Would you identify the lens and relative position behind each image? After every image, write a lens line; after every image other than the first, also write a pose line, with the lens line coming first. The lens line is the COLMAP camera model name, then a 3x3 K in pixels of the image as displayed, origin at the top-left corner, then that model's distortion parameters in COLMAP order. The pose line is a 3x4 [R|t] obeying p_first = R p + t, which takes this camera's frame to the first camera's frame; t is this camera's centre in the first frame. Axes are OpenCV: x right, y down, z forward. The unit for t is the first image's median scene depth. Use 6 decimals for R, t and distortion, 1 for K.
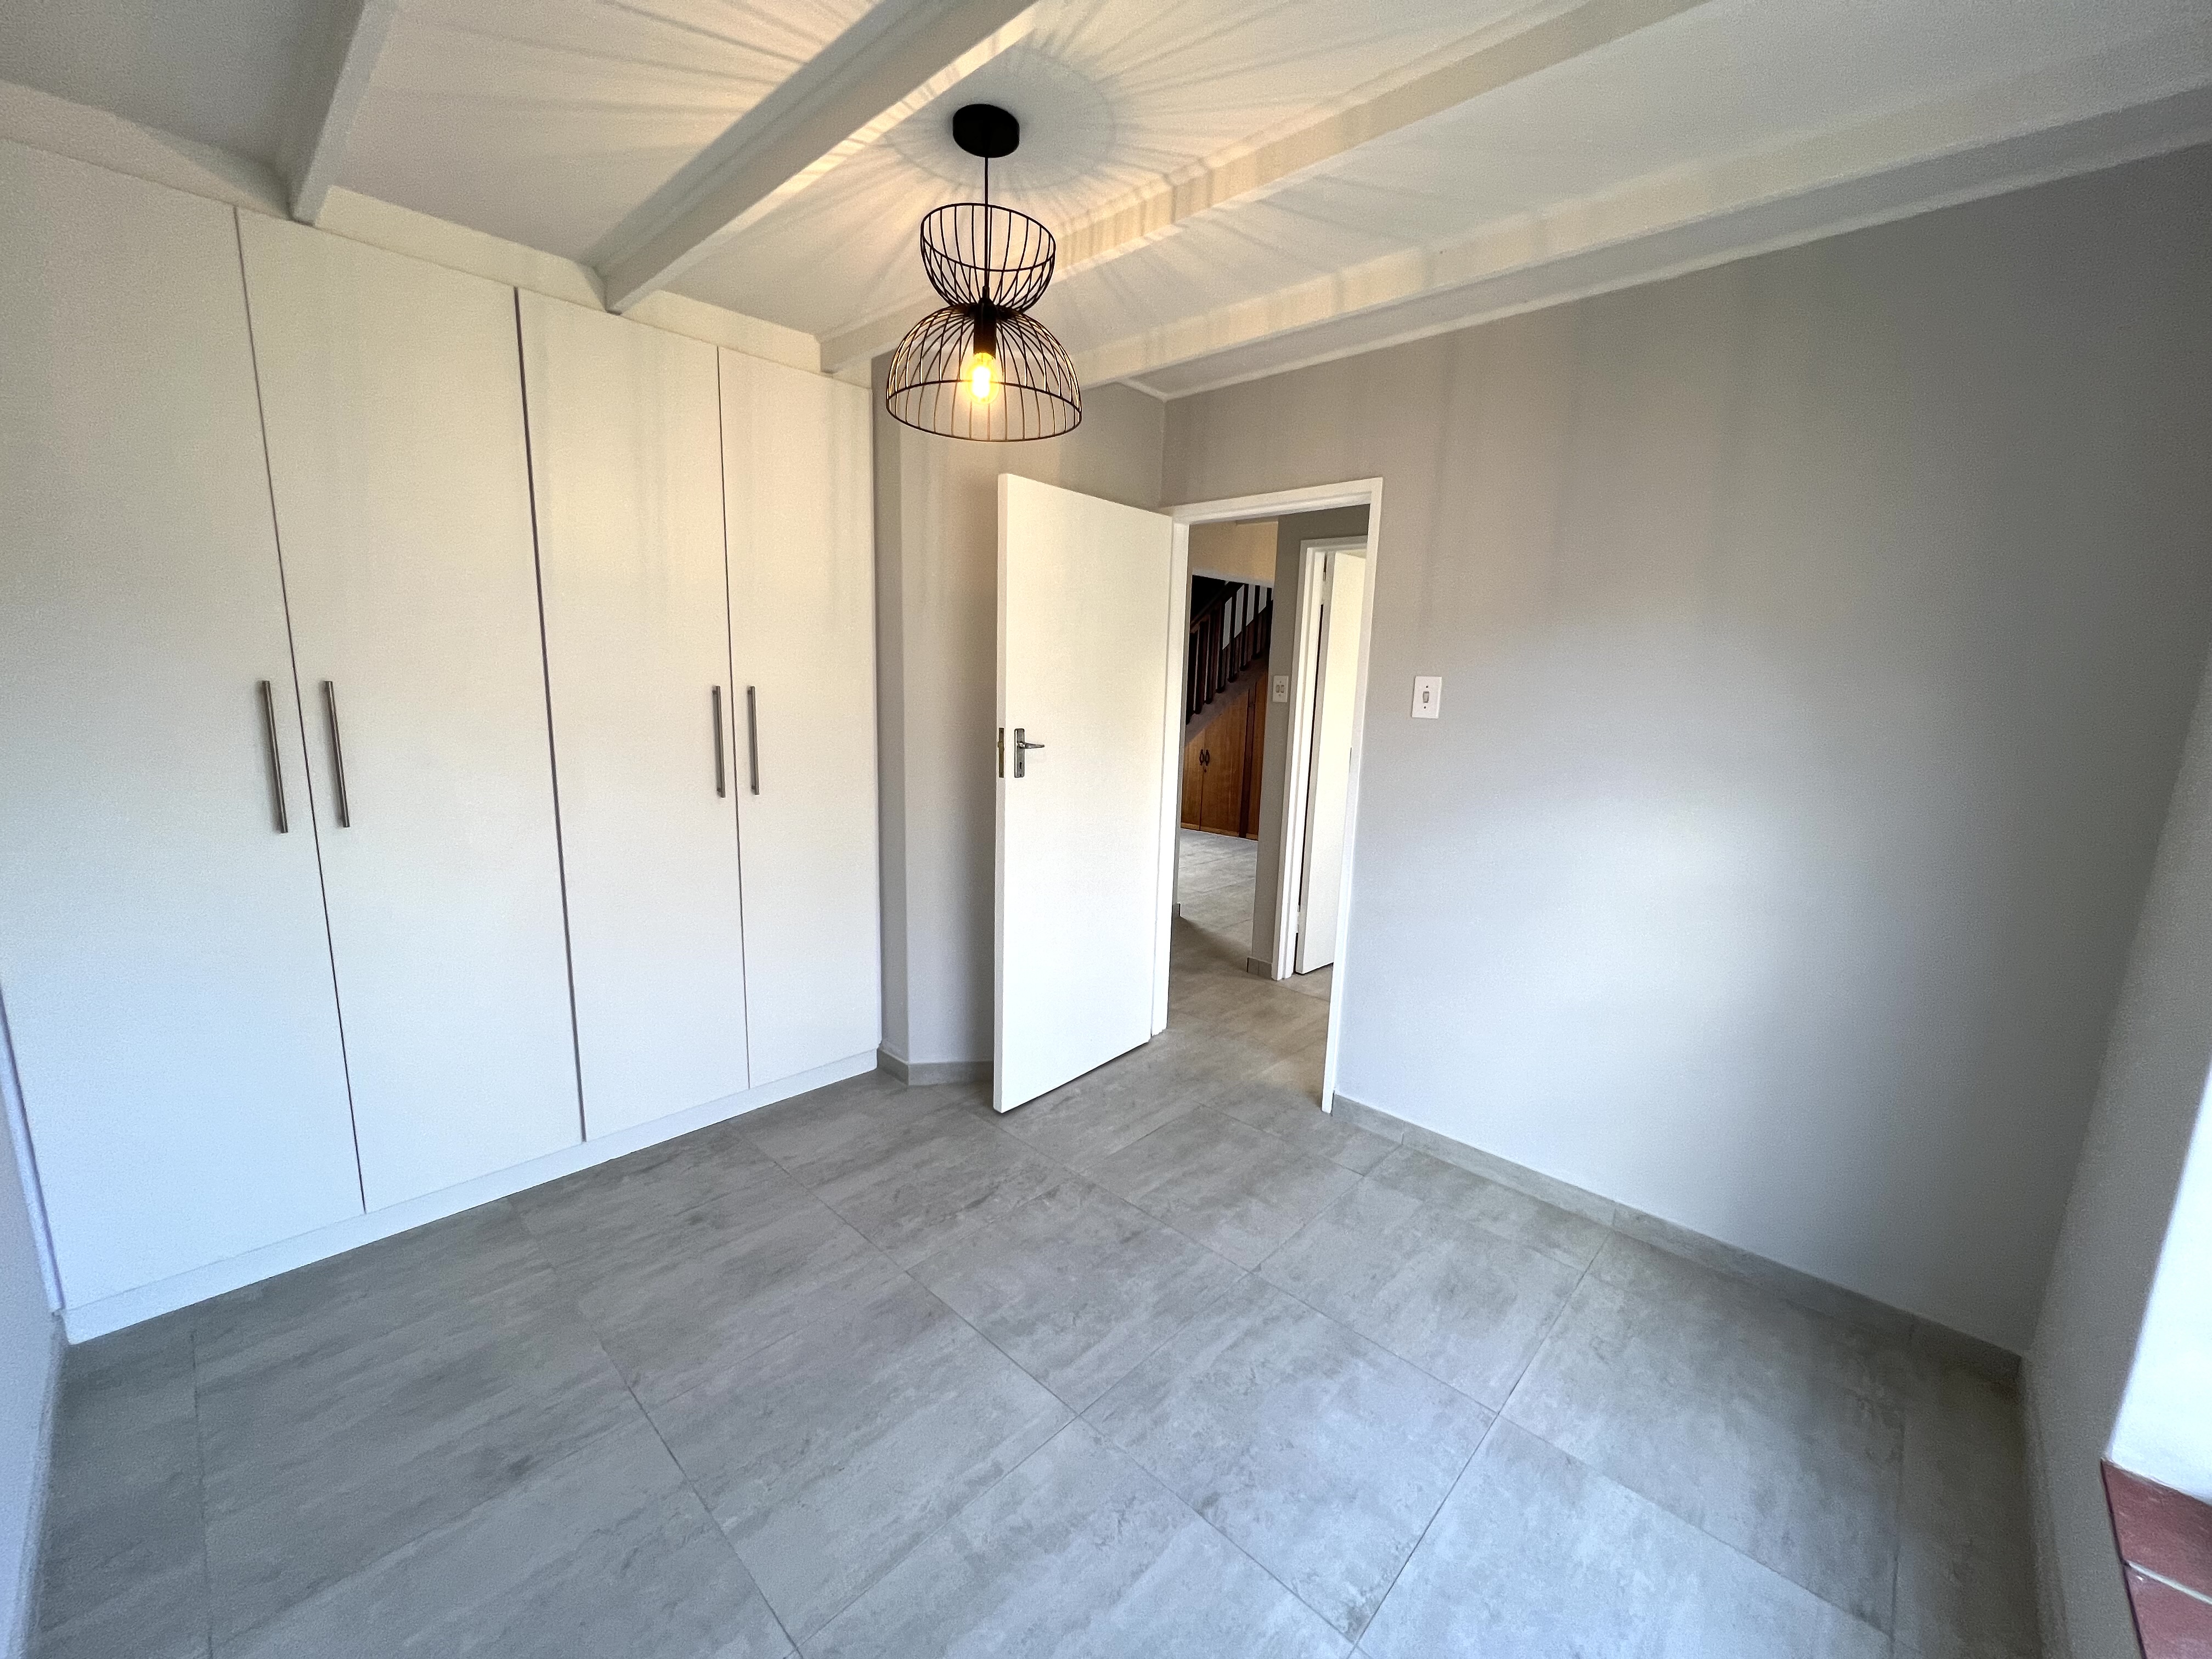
lens RADIAL K [[879.9, 0, 1104.3], [0, 879.9, 834.4], [0, 0, 1]] dist [-0.001433, 0.000338]
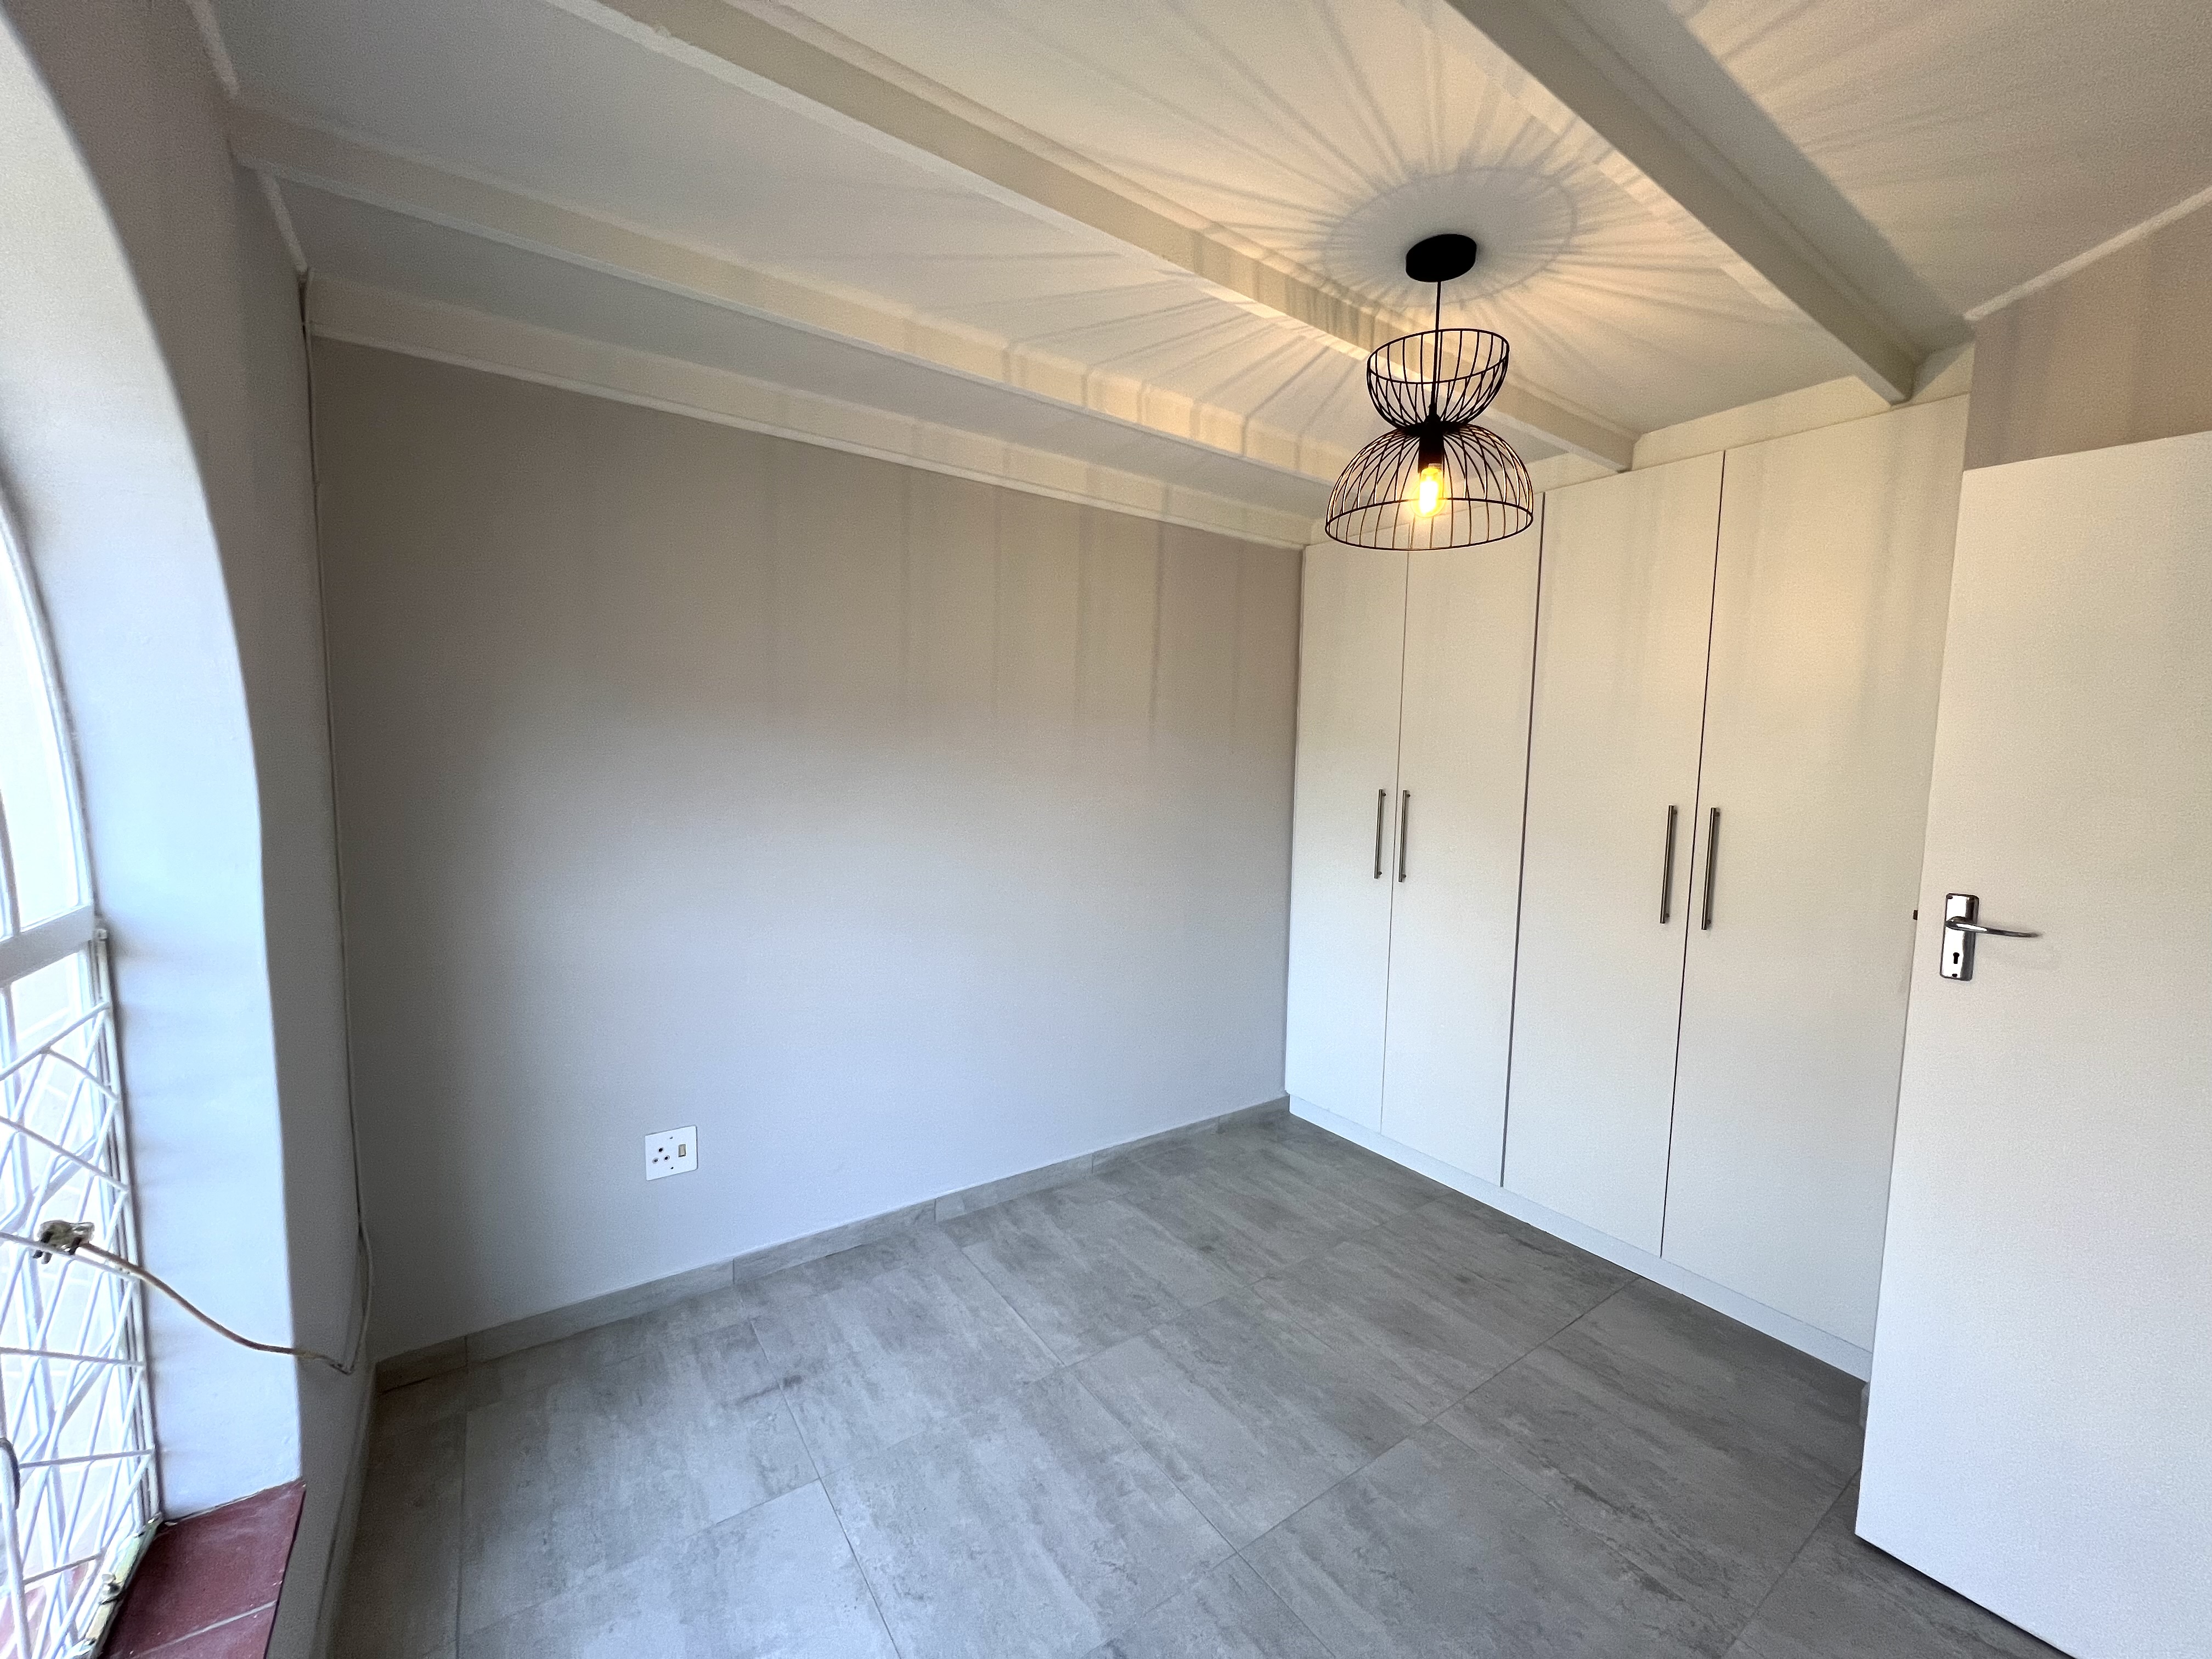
lens RADIAL K [[879.9, 0, 1104.3], [0, 879.9, 834.4], [0, 0, 1]] dist [-0.001433, 0.000338]
pose [[-0.204731, 0.055205, -0.977260, 0.834995], [-0.201526, 0.974641, 0.097275, -0.147830], [0.957848, 0.216858, -0.188414, 0.826108]]
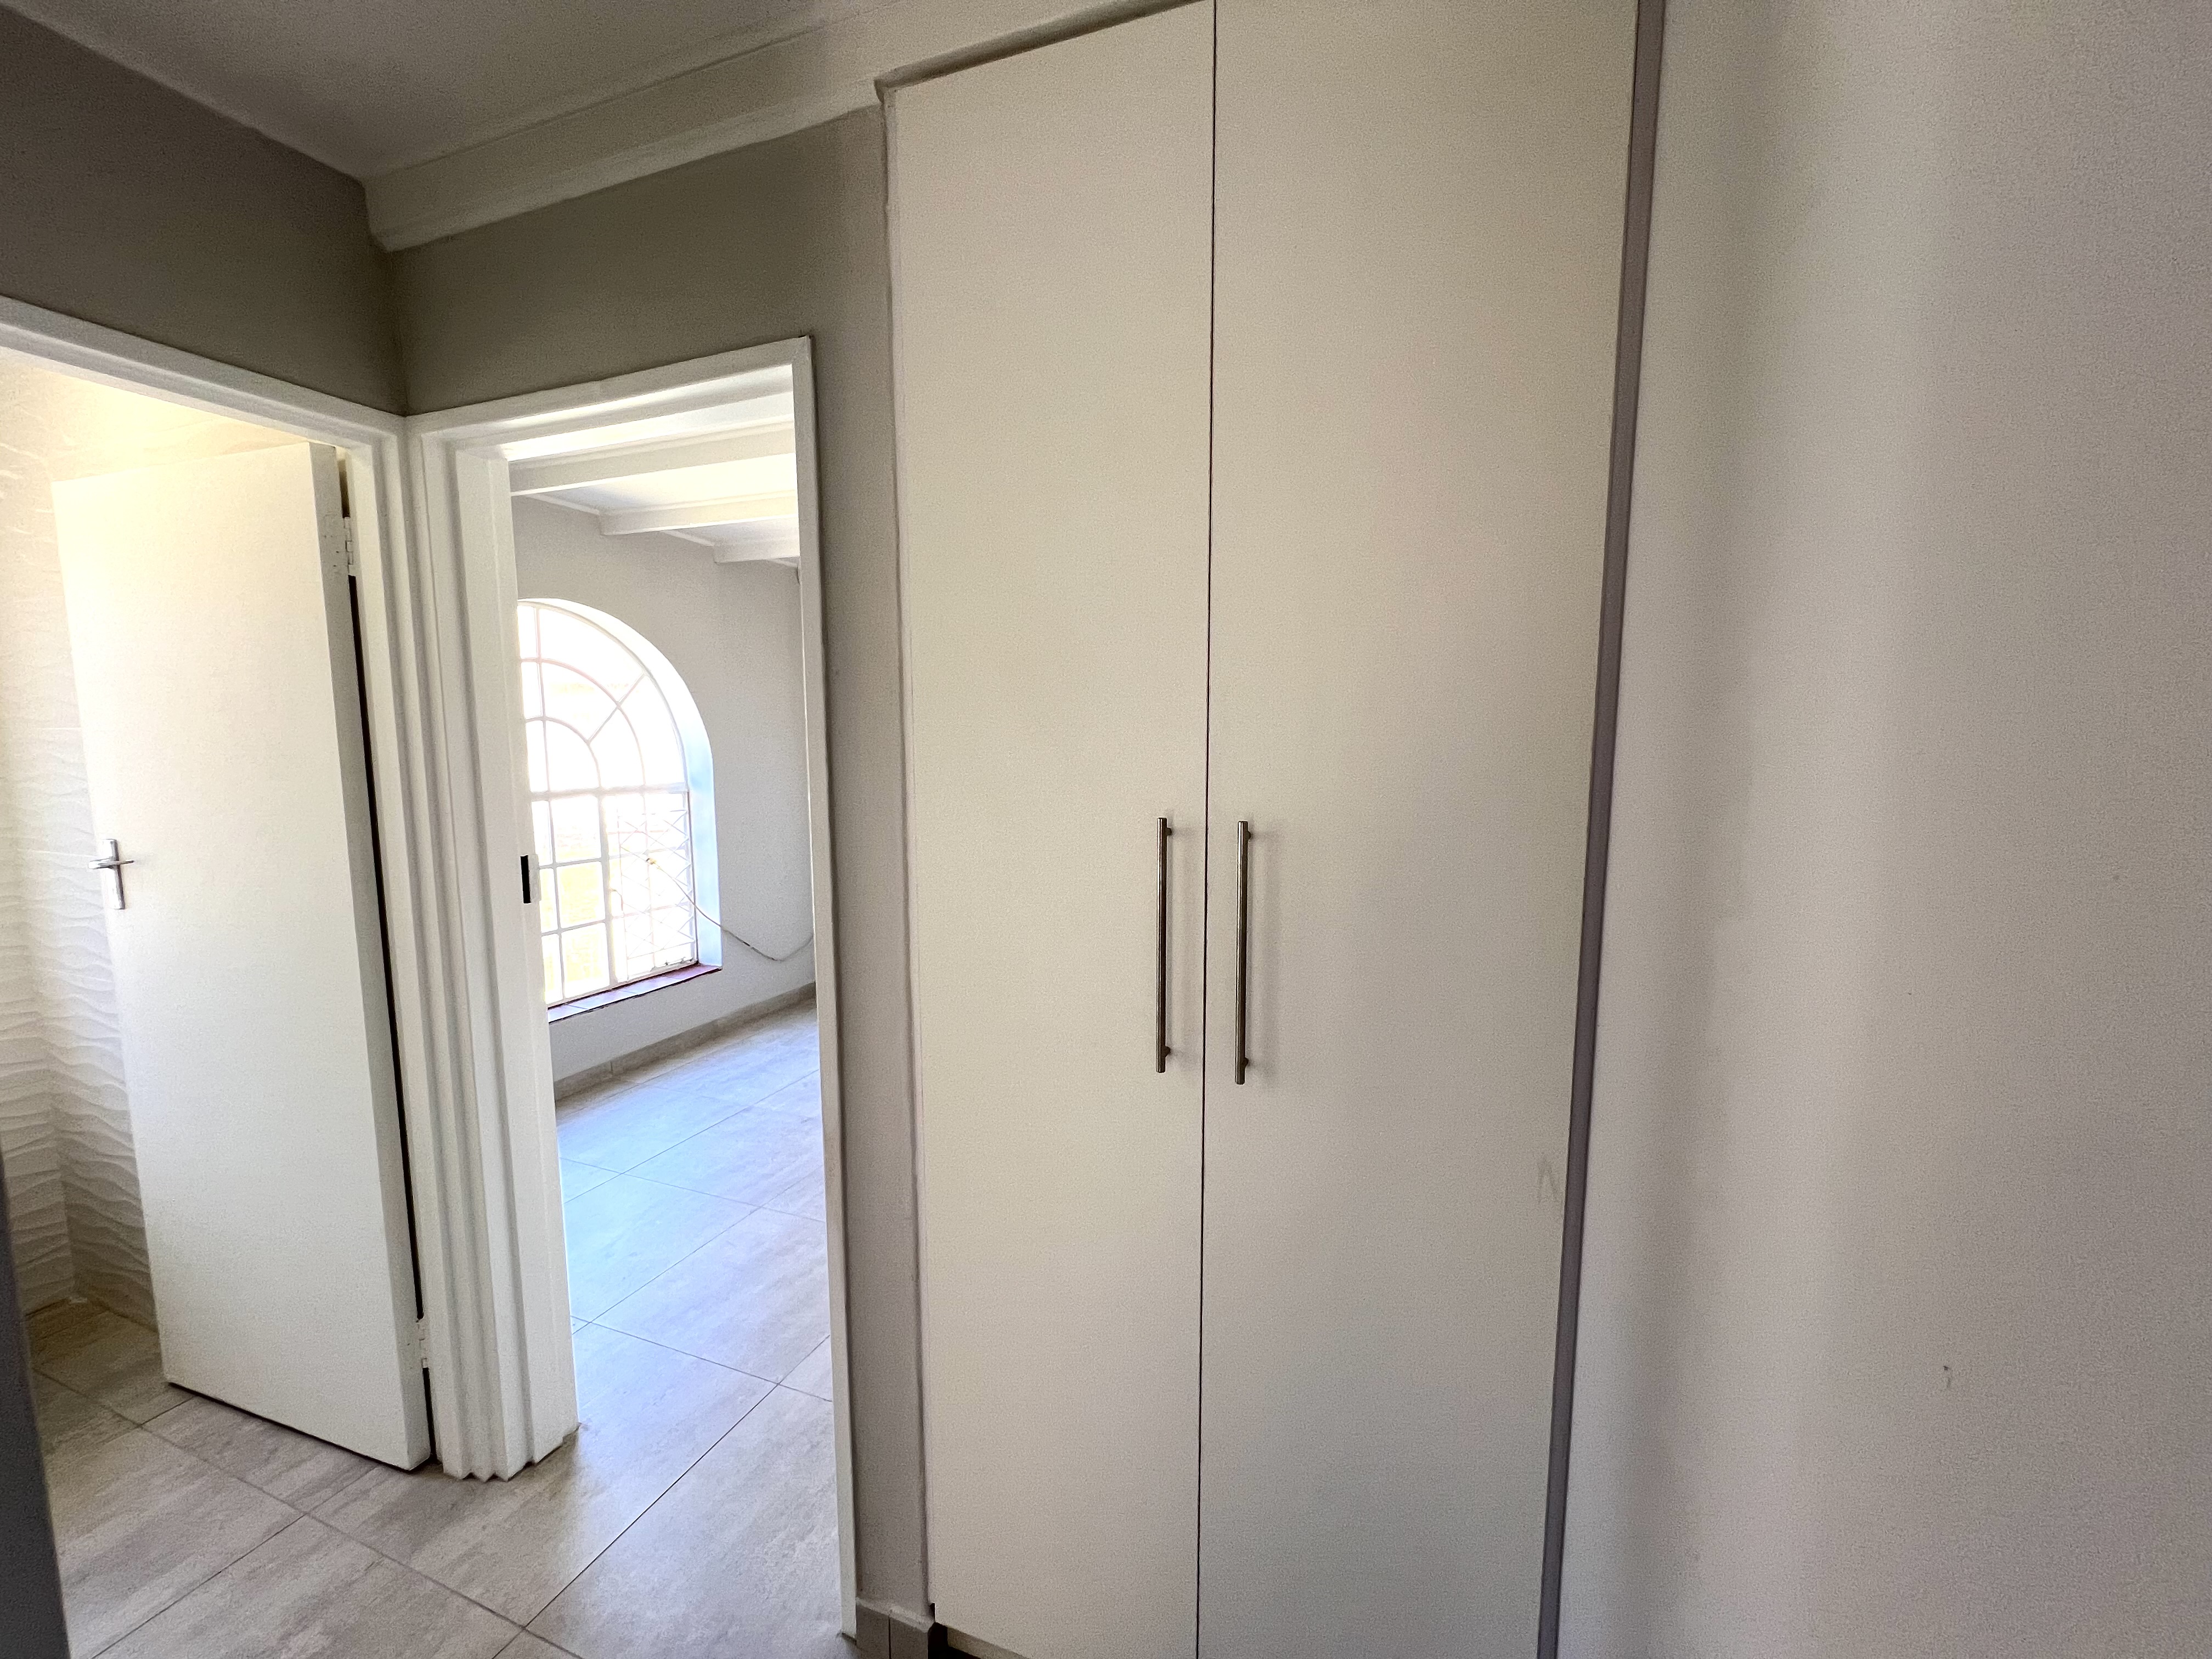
lens RADIAL K [[879.9, 0, 1104.3], [0, 879.9, 834.4], [0, 0, 1]] dist [-0.001433, 0.000338]
pose [[0.373661, 0.074590, -0.924561, -0.074898], [-0.158609, 0.987219, 0.015543, -0.223691], [0.913904, 0.140836, 0.380716, 1.115212]]
